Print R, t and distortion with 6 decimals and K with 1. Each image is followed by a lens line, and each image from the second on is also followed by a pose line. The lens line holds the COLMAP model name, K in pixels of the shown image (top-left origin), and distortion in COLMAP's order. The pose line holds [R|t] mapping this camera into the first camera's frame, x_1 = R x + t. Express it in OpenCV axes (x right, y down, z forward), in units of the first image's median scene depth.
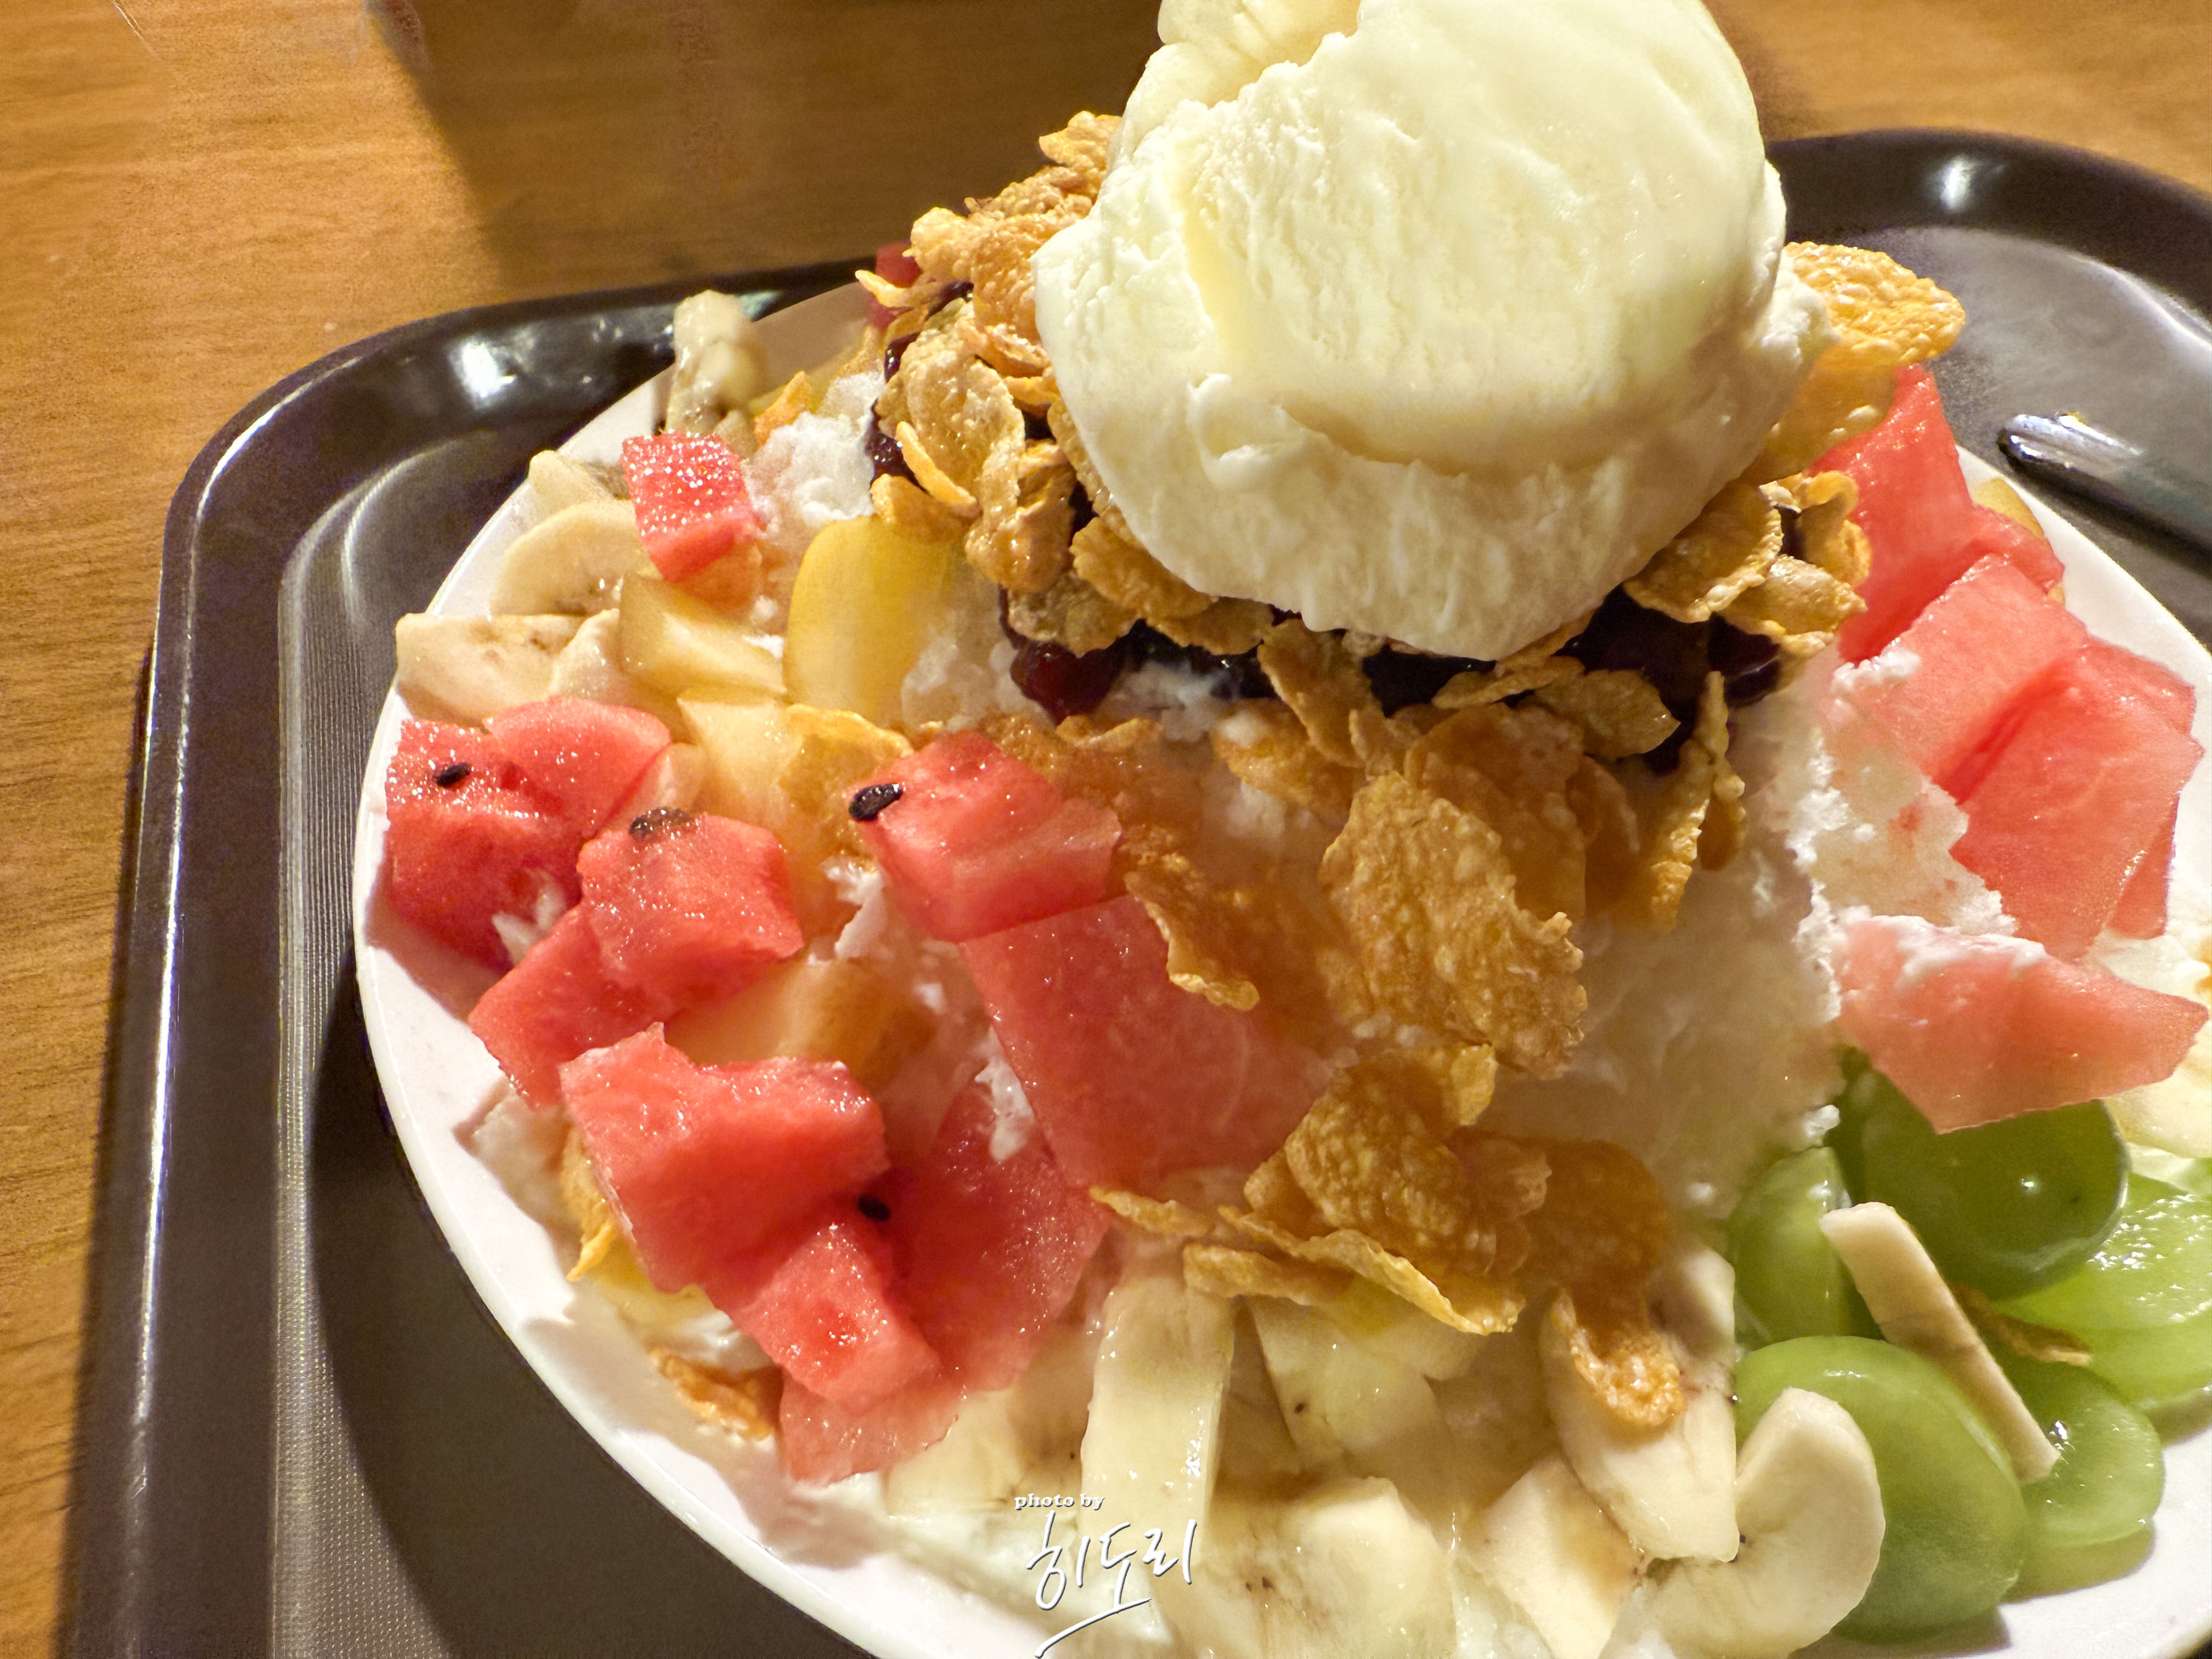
lens RADIAL K [[1627.6, 0, 1064.3], [0, 1627.6, 829.9], [0, 0, 1]] dist [0.017965, 0.001032]
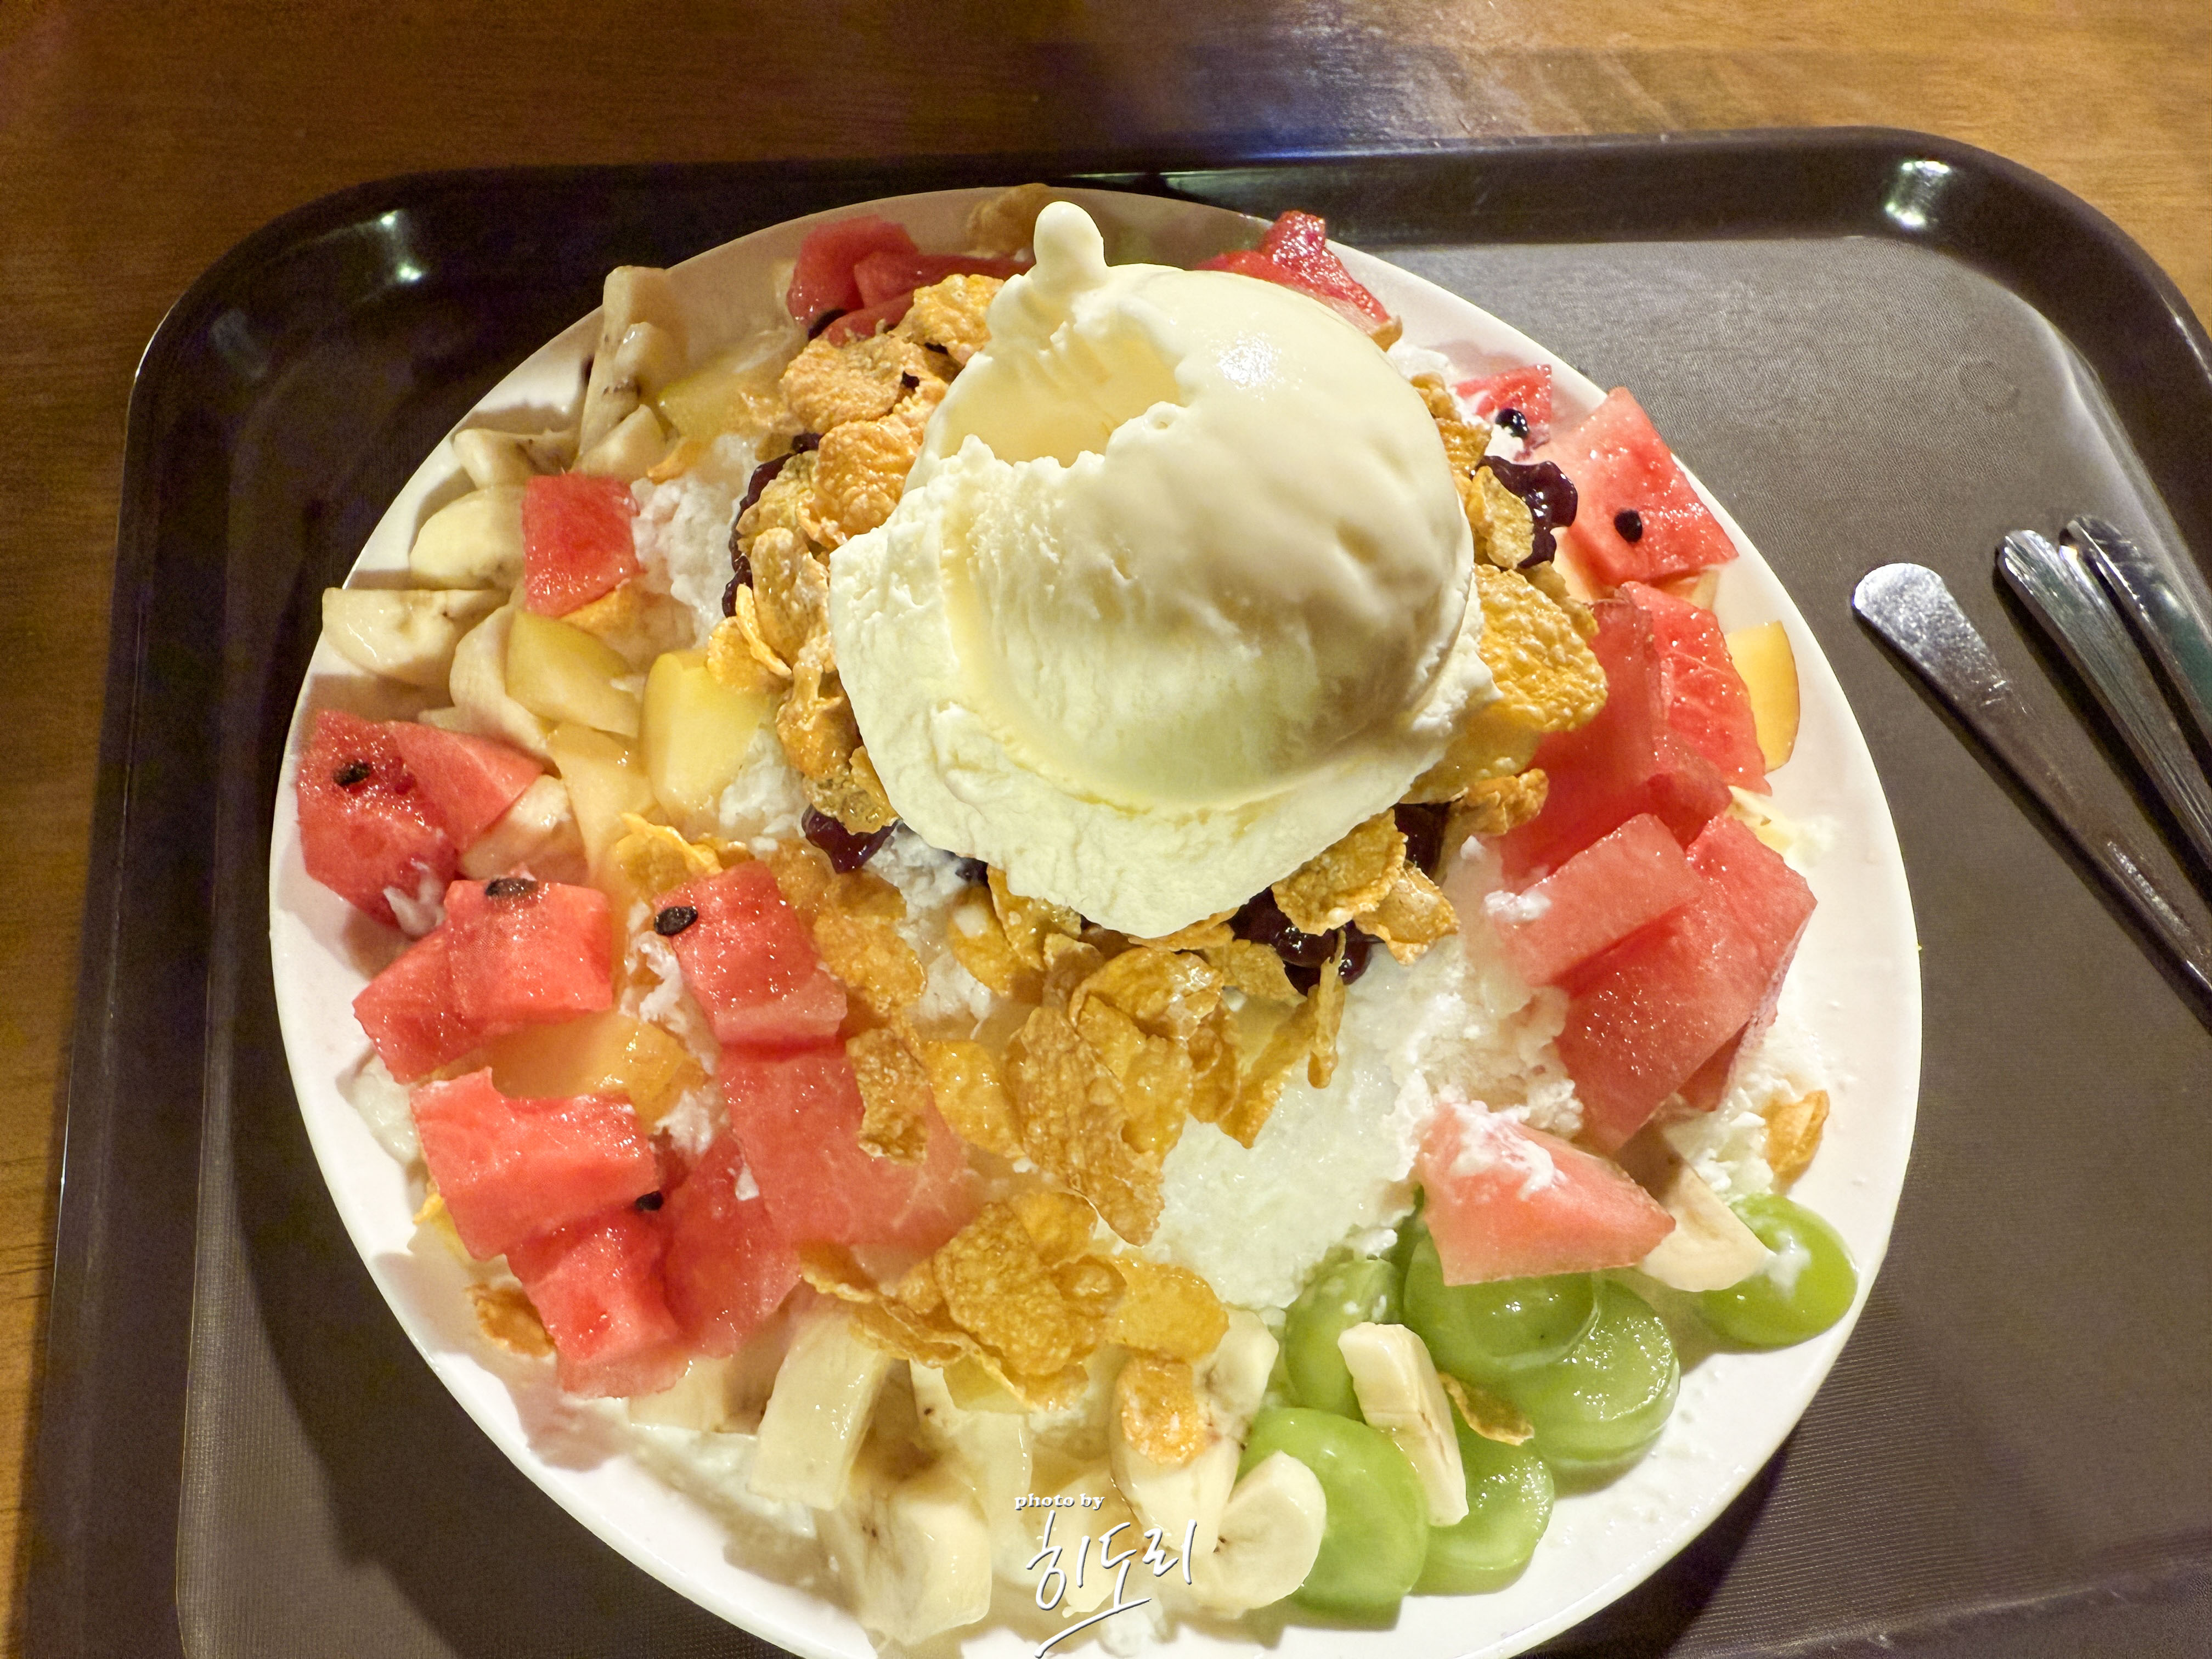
lens RADIAL K [[1627.6, 0, 1064.3], [0, 1627.6, 829.9], [0, 0, 1]] dist [0.017965, 0.001032]
pose [[0.987647, 0.155633, 0.018199, 0.150672], [-0.154891, 0.952115, 0.263600, -0.476652], [0.023698, -0.263162, 0.964460, -0.188886]]
